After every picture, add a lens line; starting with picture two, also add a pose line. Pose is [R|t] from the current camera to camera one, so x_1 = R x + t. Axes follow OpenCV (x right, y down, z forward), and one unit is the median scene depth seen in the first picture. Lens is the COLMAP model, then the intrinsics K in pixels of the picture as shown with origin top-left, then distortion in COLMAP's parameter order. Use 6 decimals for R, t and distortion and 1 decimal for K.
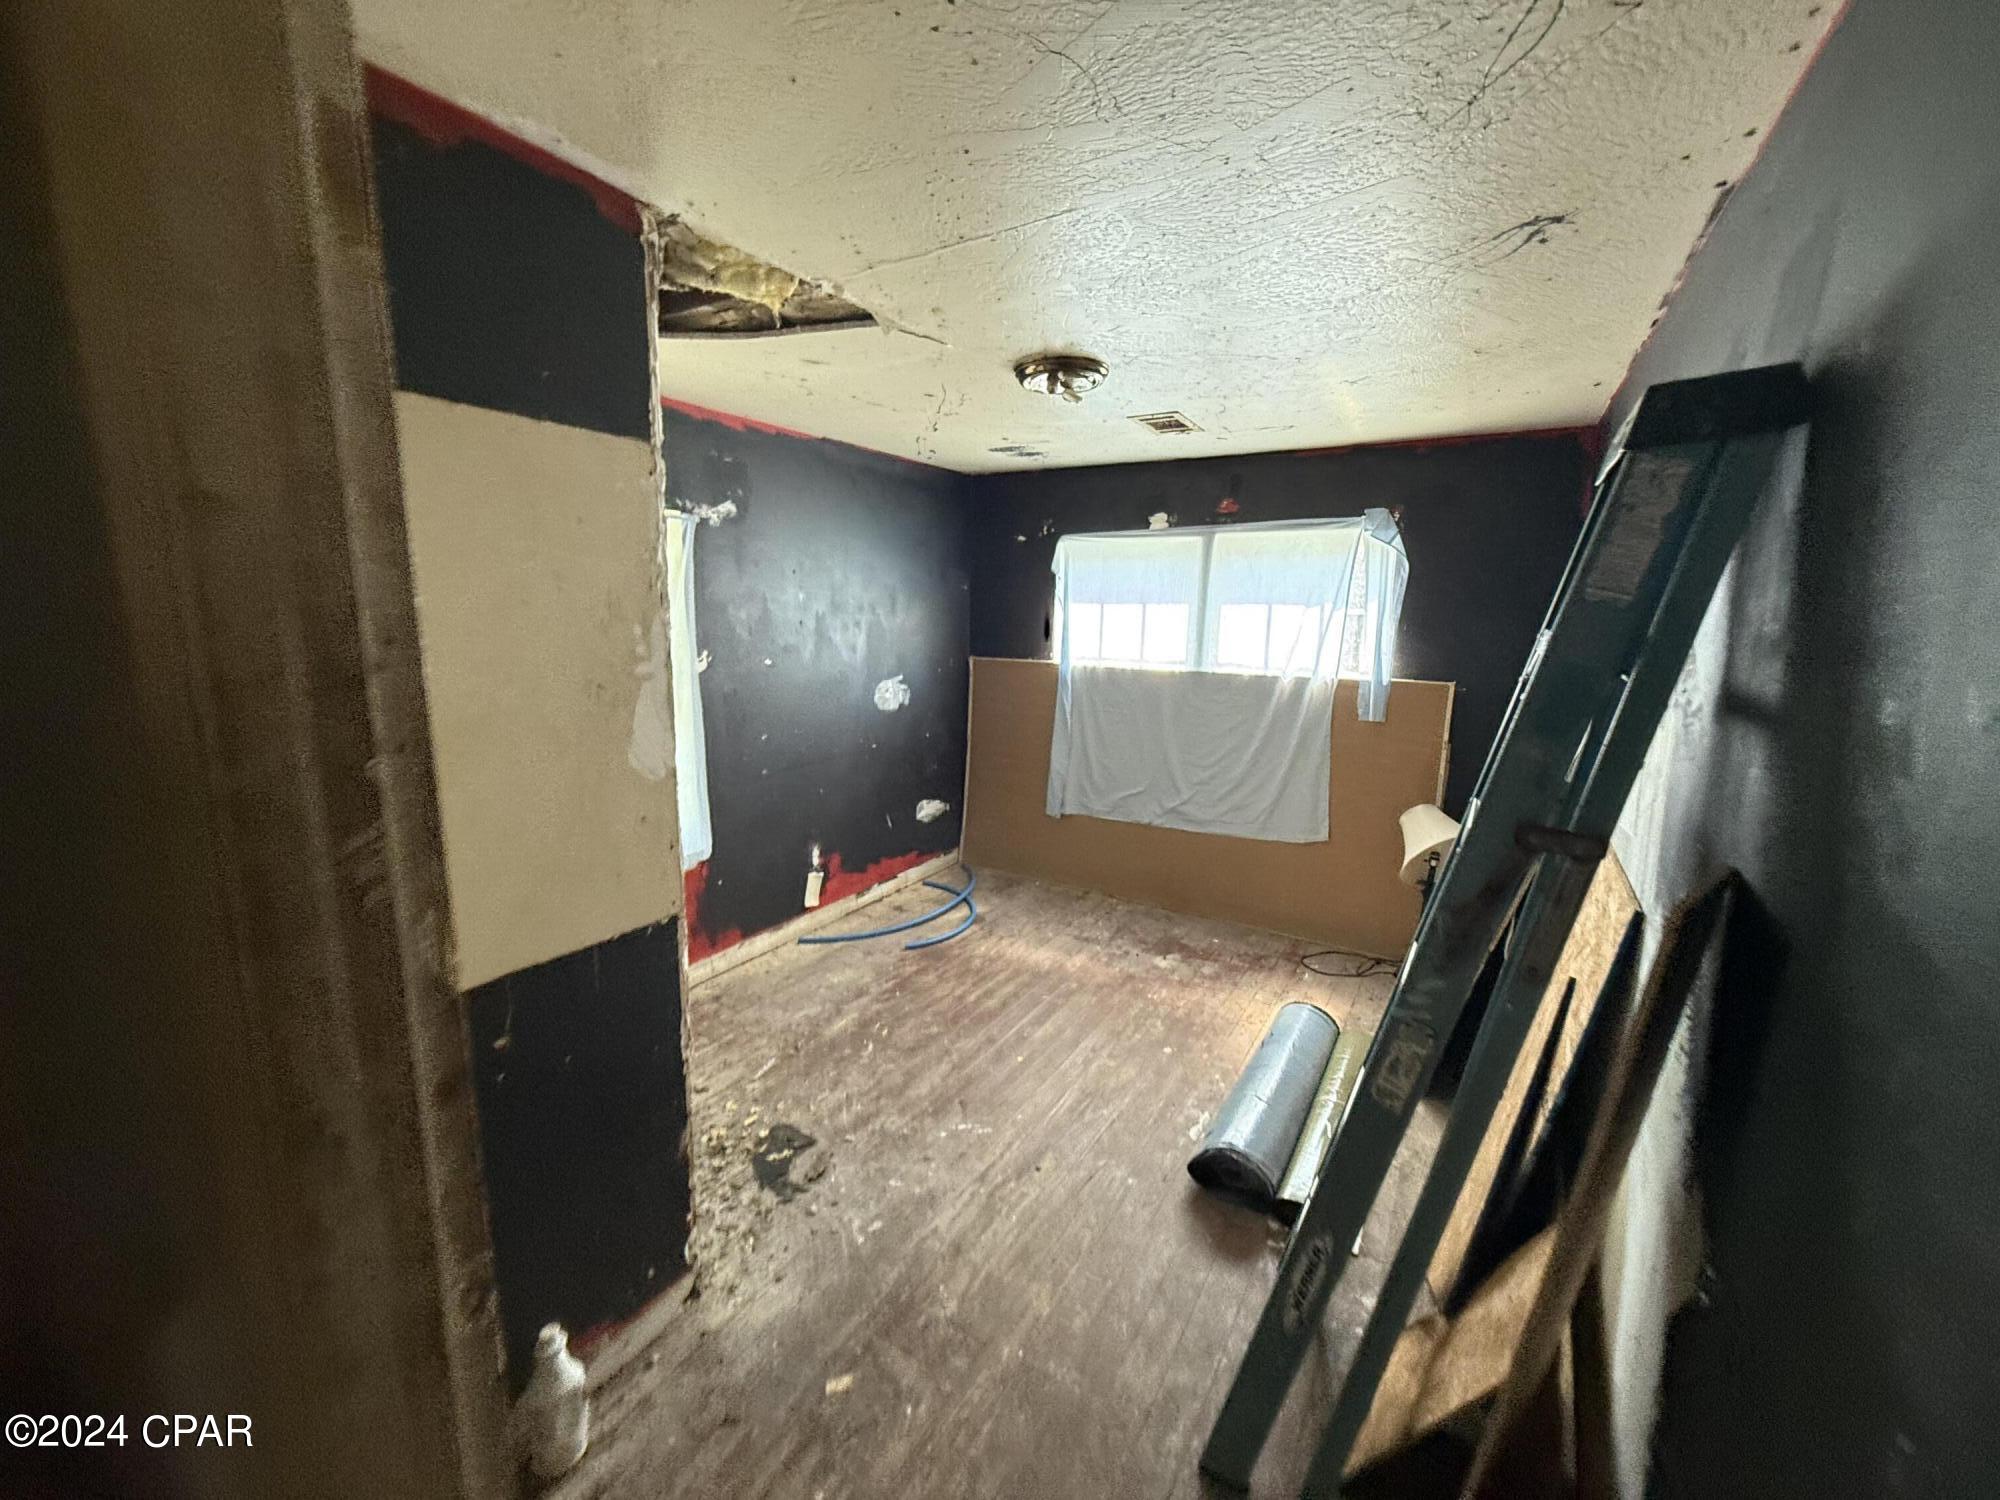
lens RADIAL K [[802.8, 0, 993.9], [0, 802.8, 749.8], [0, 0, 1]] dist [0.000066, 0.000161]
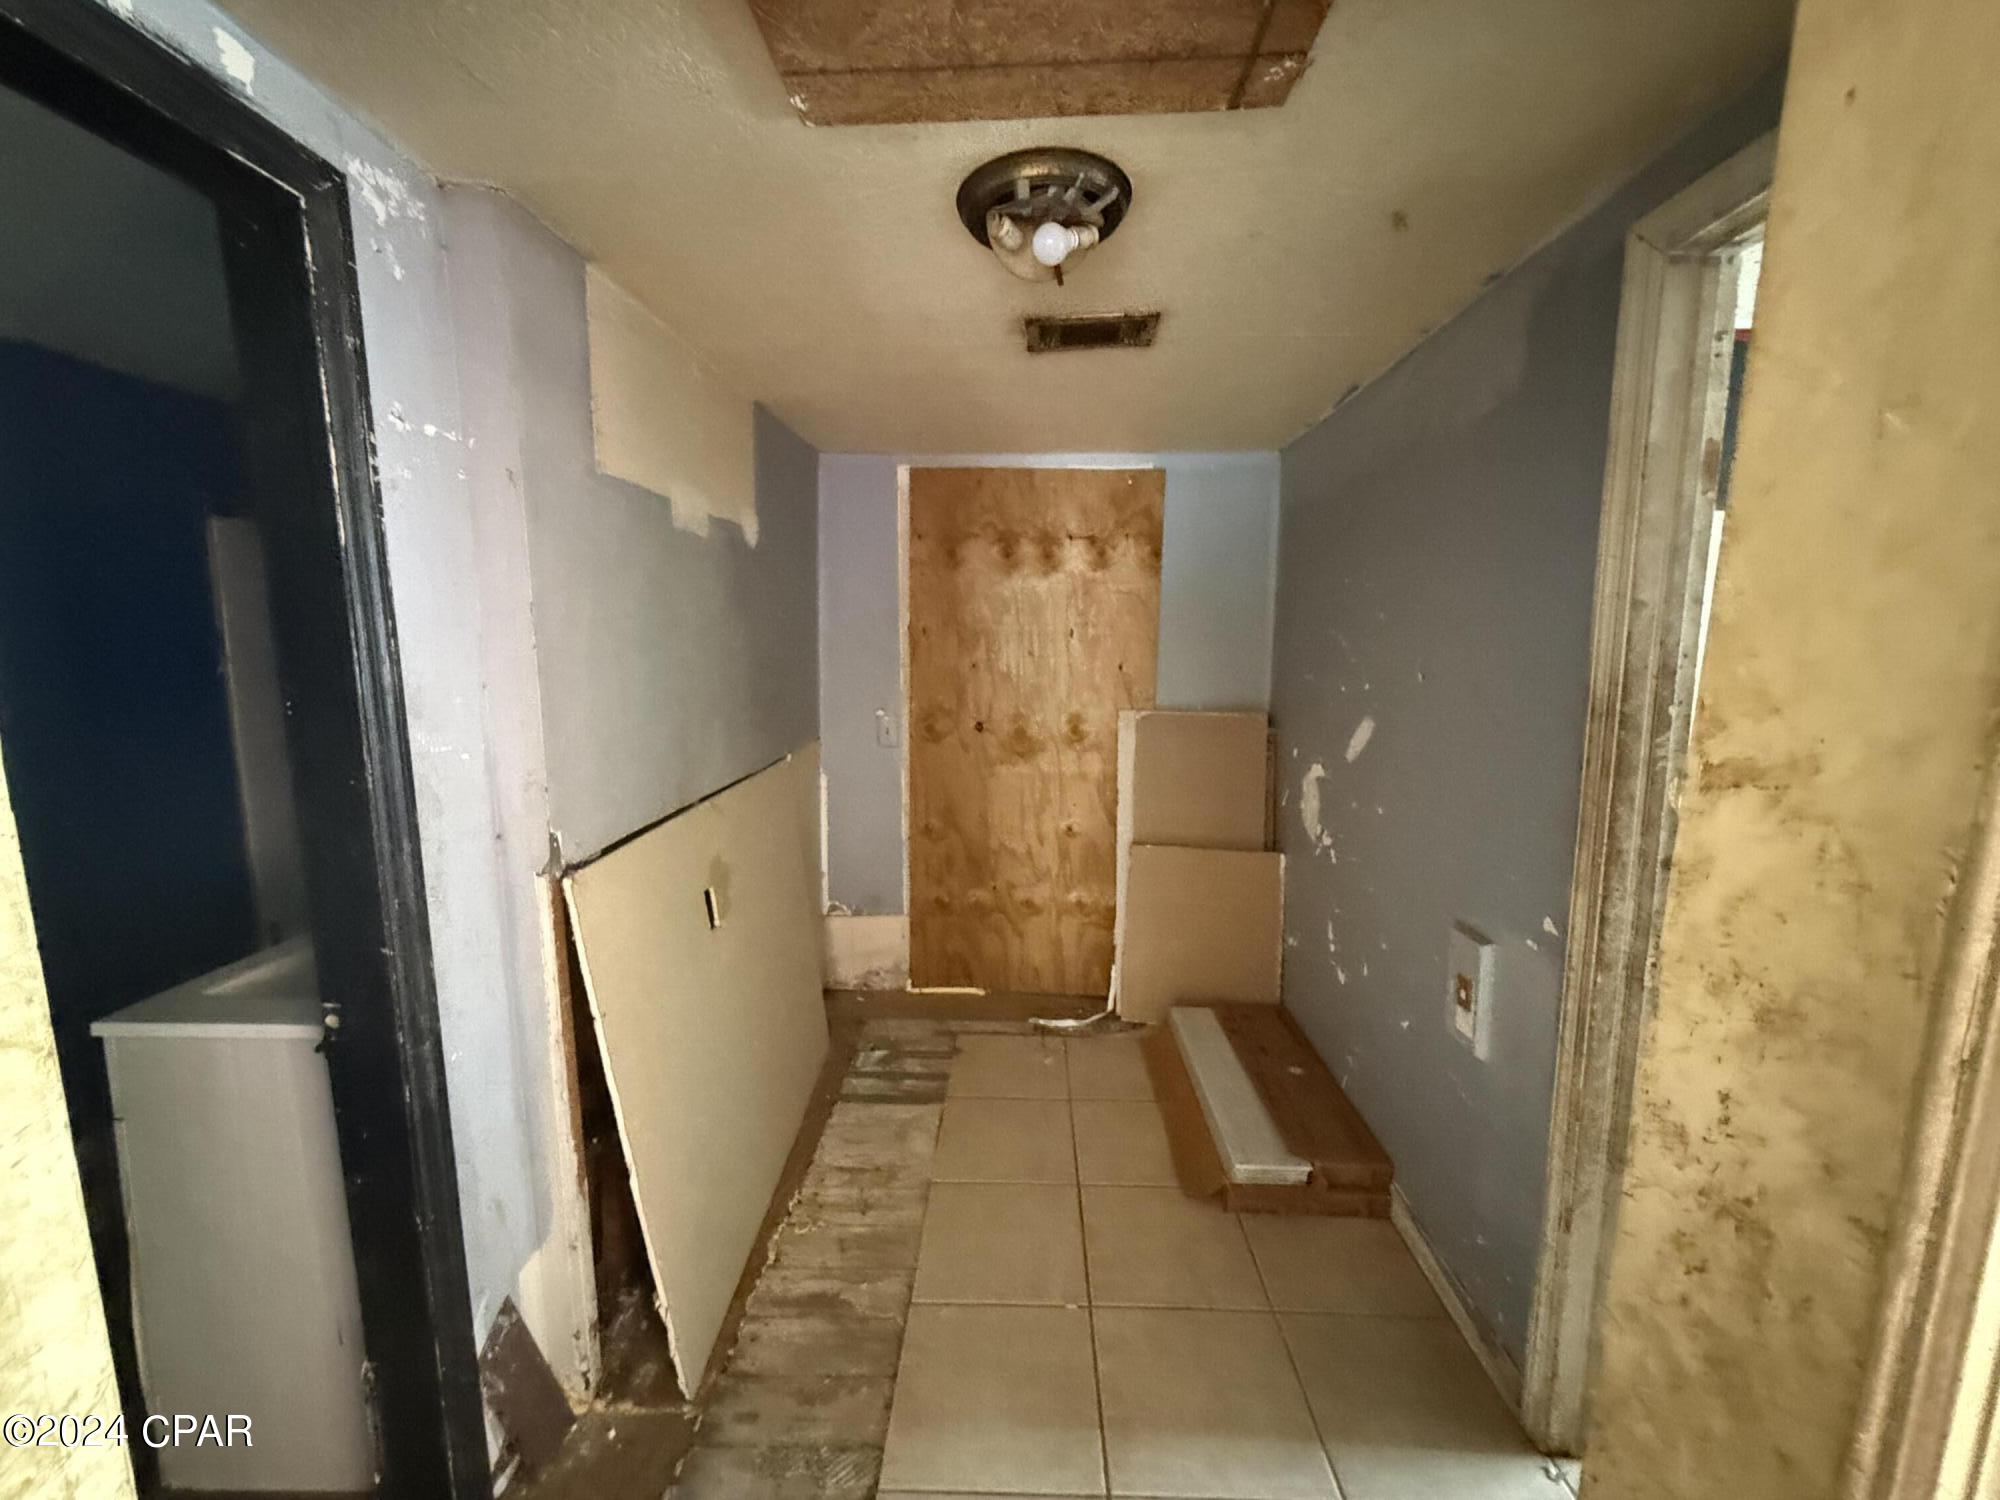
lens RADIAL K [[802.8, 0, 993.9], [0, 802.8, 749.8], [0, 0, 1]] dist [0.000066, 0.000161]
pose [[0.476938, 0.109513, -0.872088, 0.347410], [-0.135877, 0.989466, 0.049943, 0.292014], [0.868371, 0.094677, 0.486794, -1.867952]]
